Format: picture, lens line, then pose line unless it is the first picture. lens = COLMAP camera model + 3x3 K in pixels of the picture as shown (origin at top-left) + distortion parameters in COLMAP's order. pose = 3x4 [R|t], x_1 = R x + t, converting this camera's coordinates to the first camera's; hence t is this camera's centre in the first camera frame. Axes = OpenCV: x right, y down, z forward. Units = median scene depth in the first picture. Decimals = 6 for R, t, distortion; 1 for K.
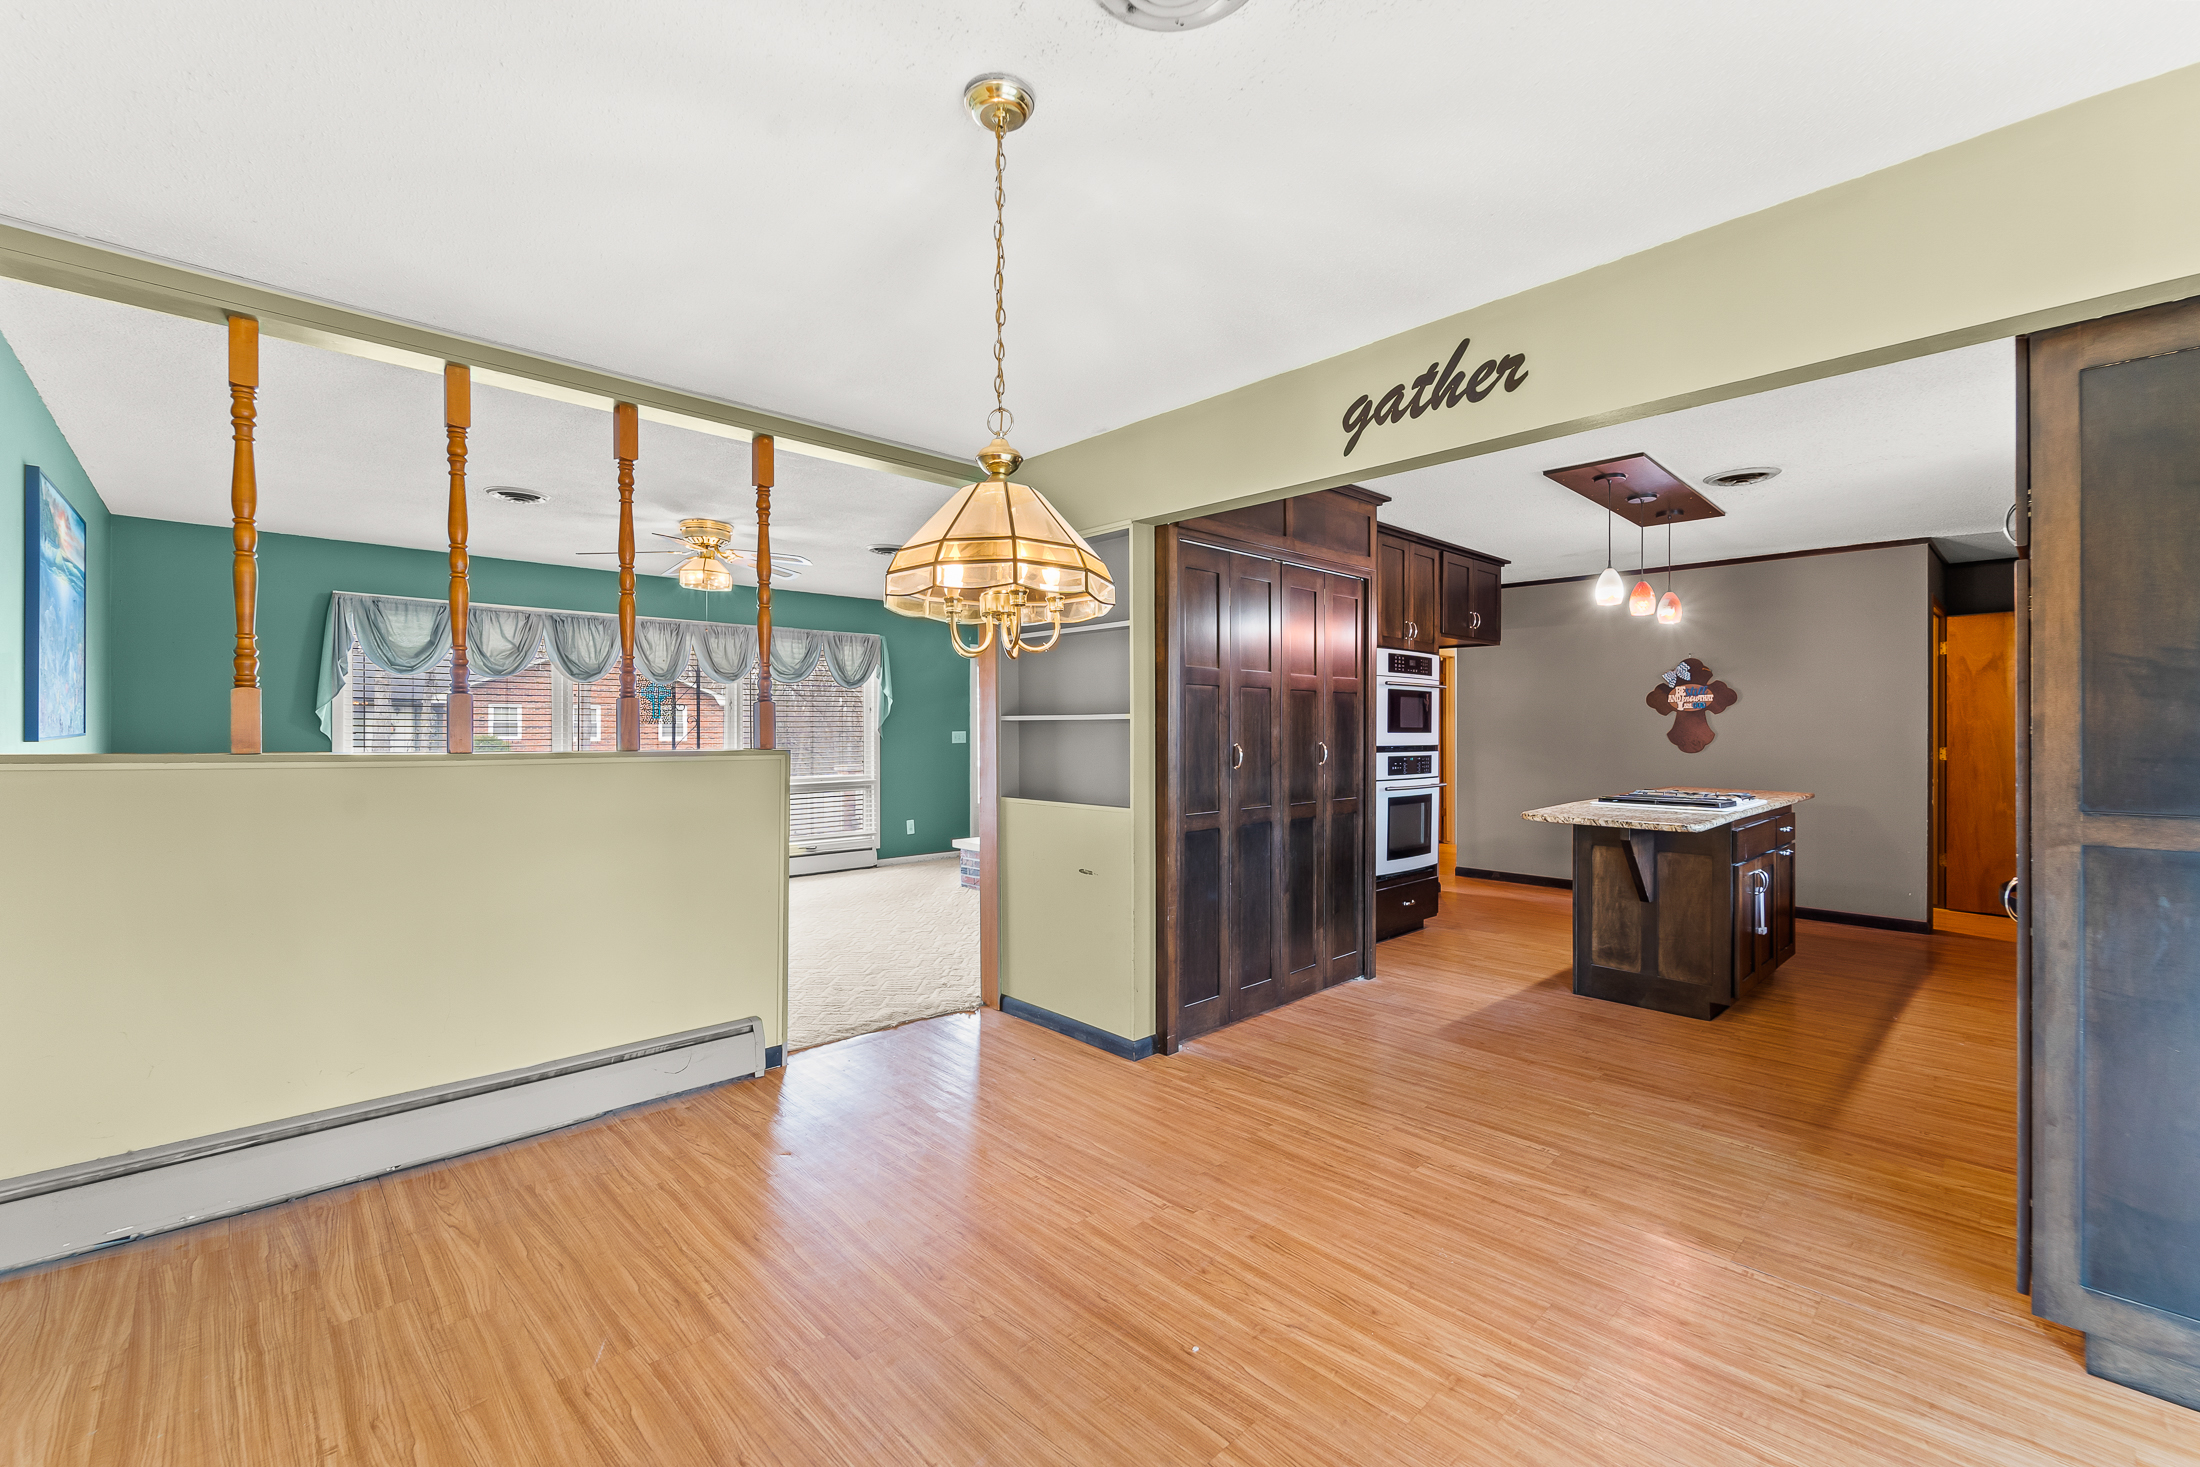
lens RADIAL K [[901.8, 0, 1101.8], [0, 901.8, 728.0], [0, 0, 1]] dist [0.004698, 0.001387]
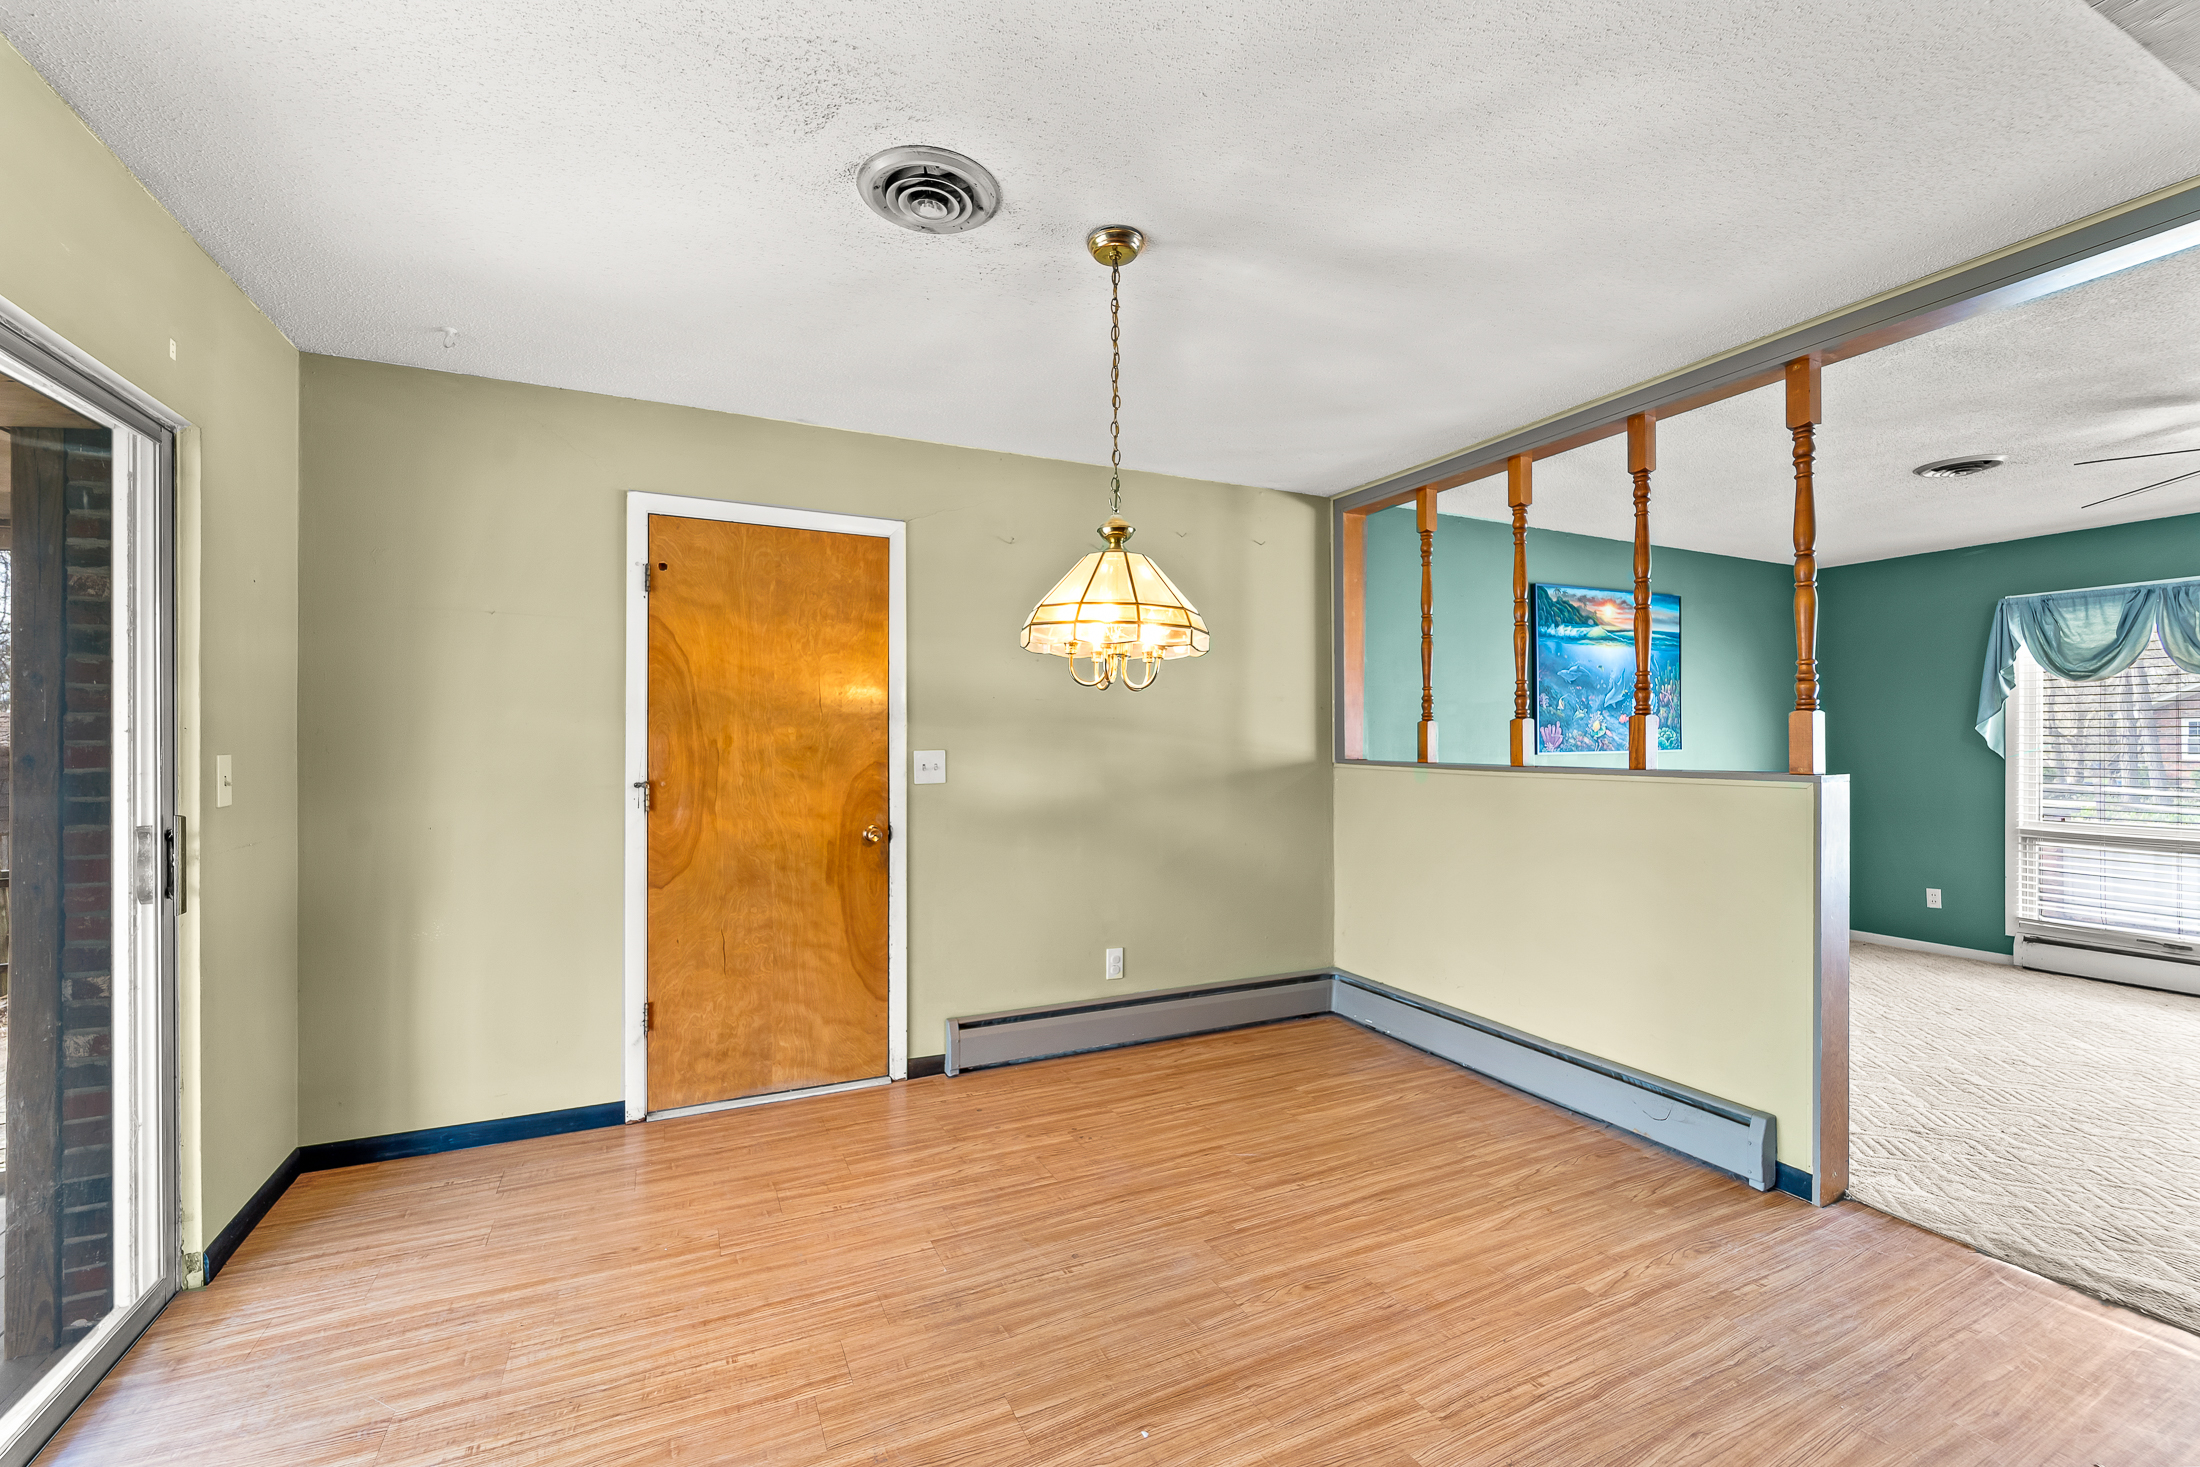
lens RADIAL K [[901.8, 0, 1101.6], [0, 901.8, 745.1], [0, 0, 1]] dist [0.004698, 0.001387]
pose [[-0.305233, -0.000447, -0.952277, 0.674692], [0.004467, 0.999988, -0.001902, -0.005001], [0.952267, -0.004834, -0.305228, 0.847750]]
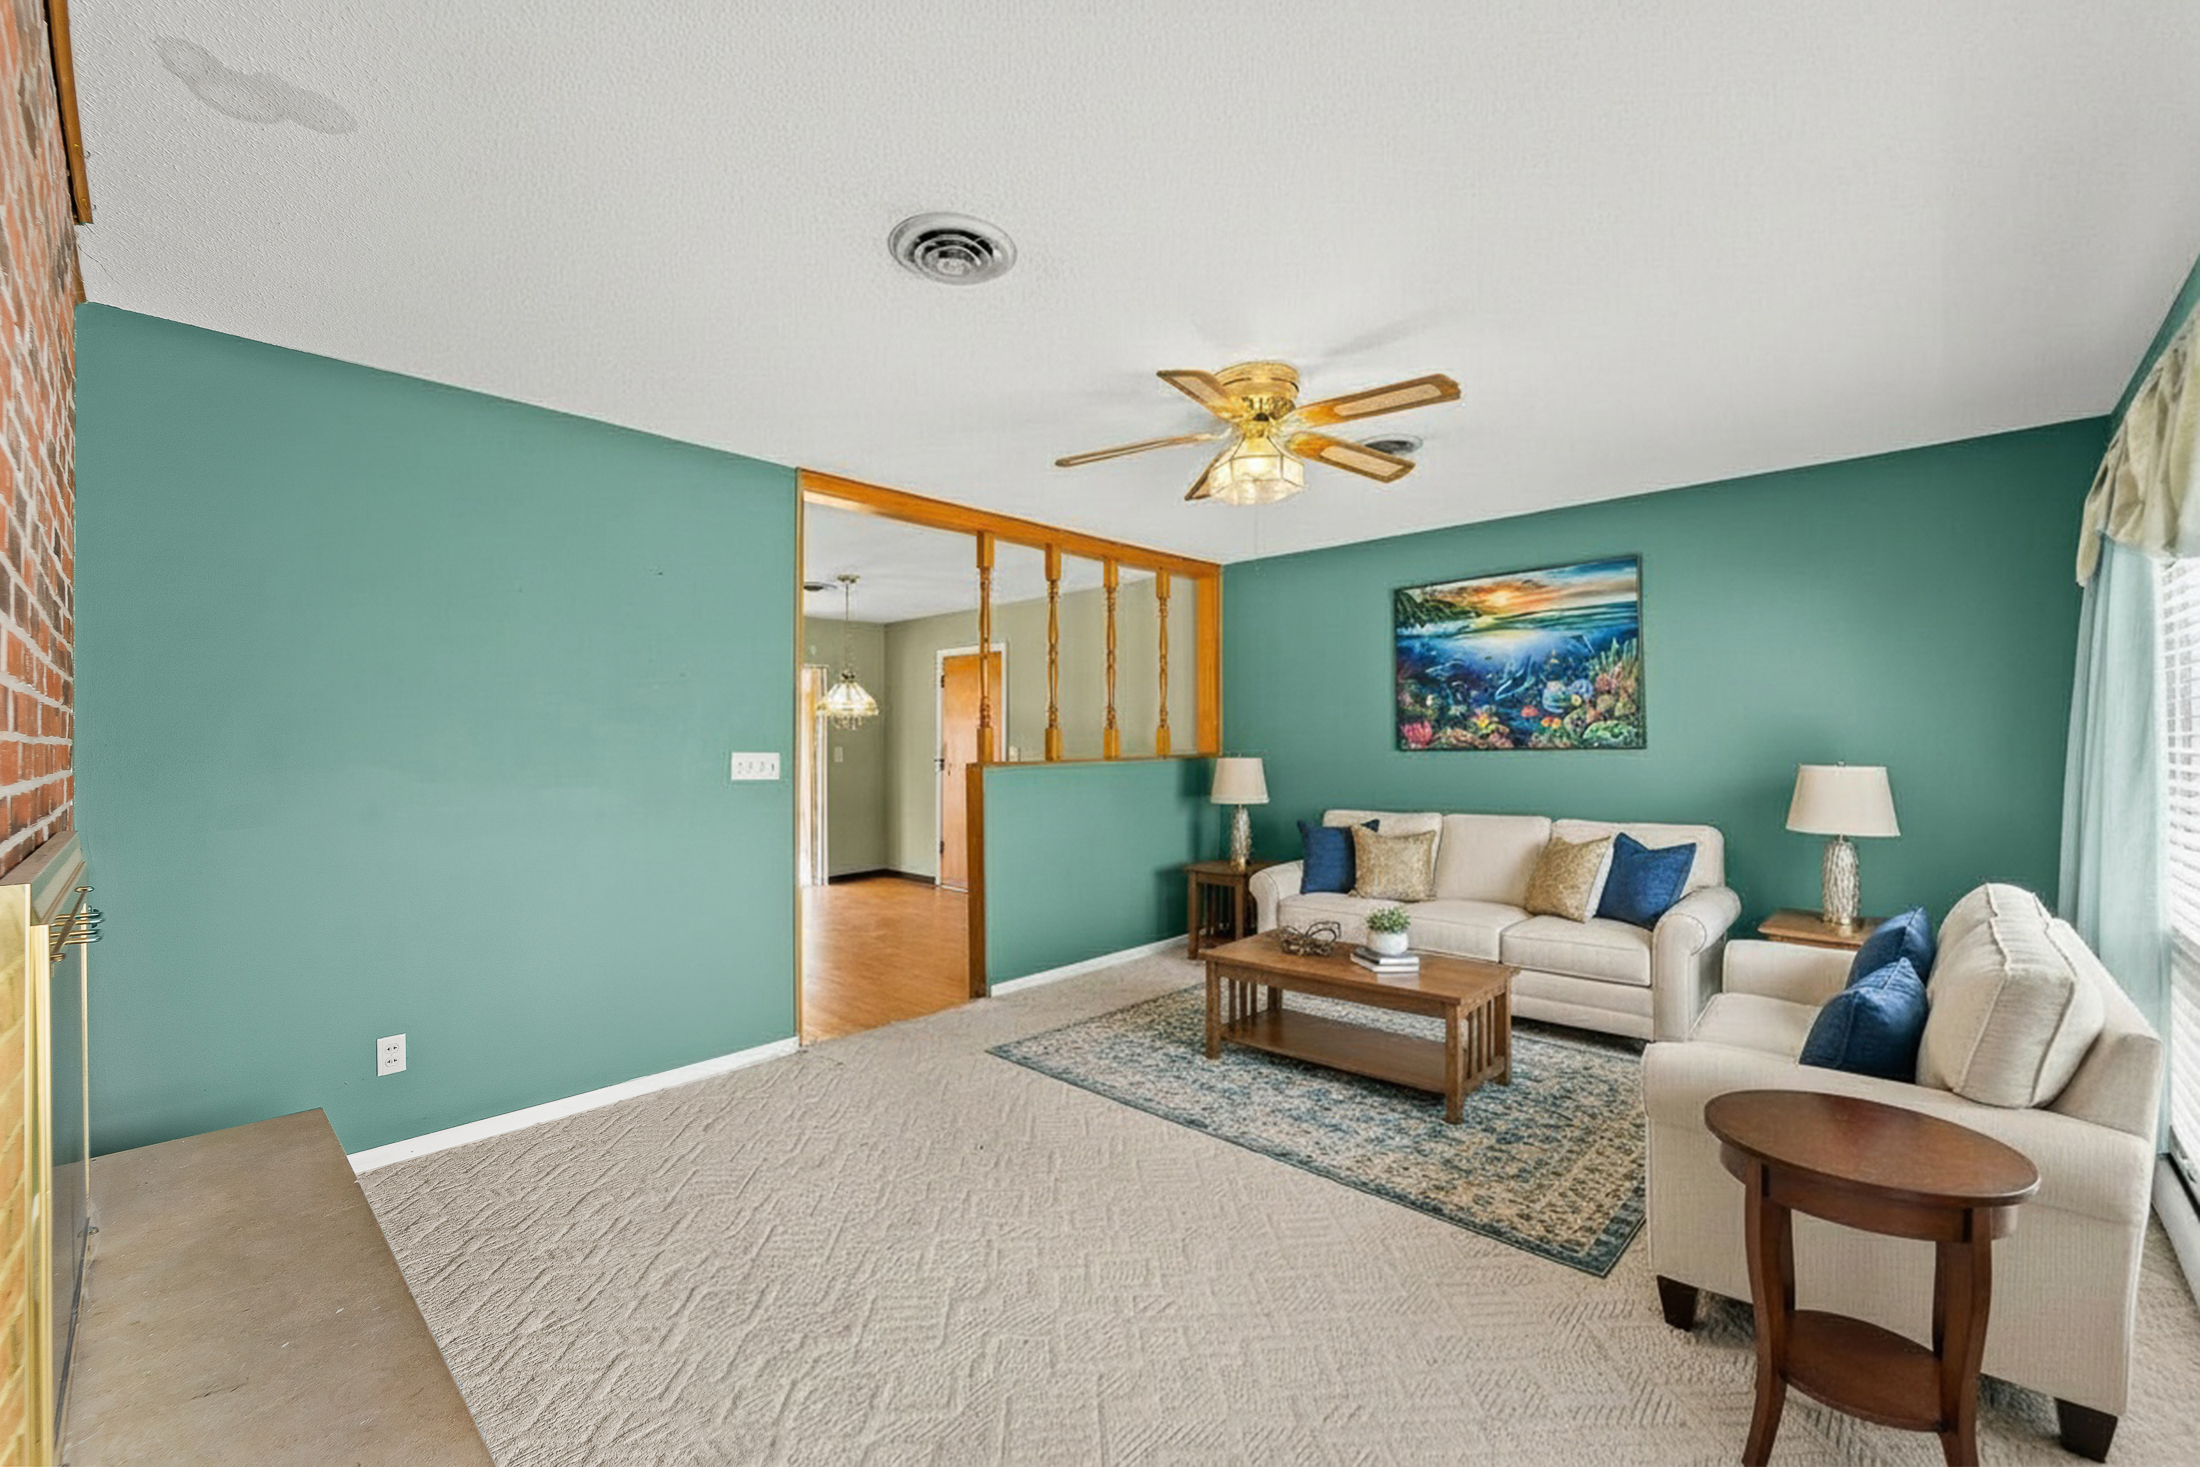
lens RADIAL K [[901.8, 0, 1102.2], [0, 901.8, 741.5], [0, 0, 1]] dist [0.004698, 0.001387]
pose [[-0.998155, 0.008323, -0.060138, -0.563754], [0.008551, 0.999957, -0.003534, -0.006733], [0.060106, -0.004042, -0.998184, 2.947385]]
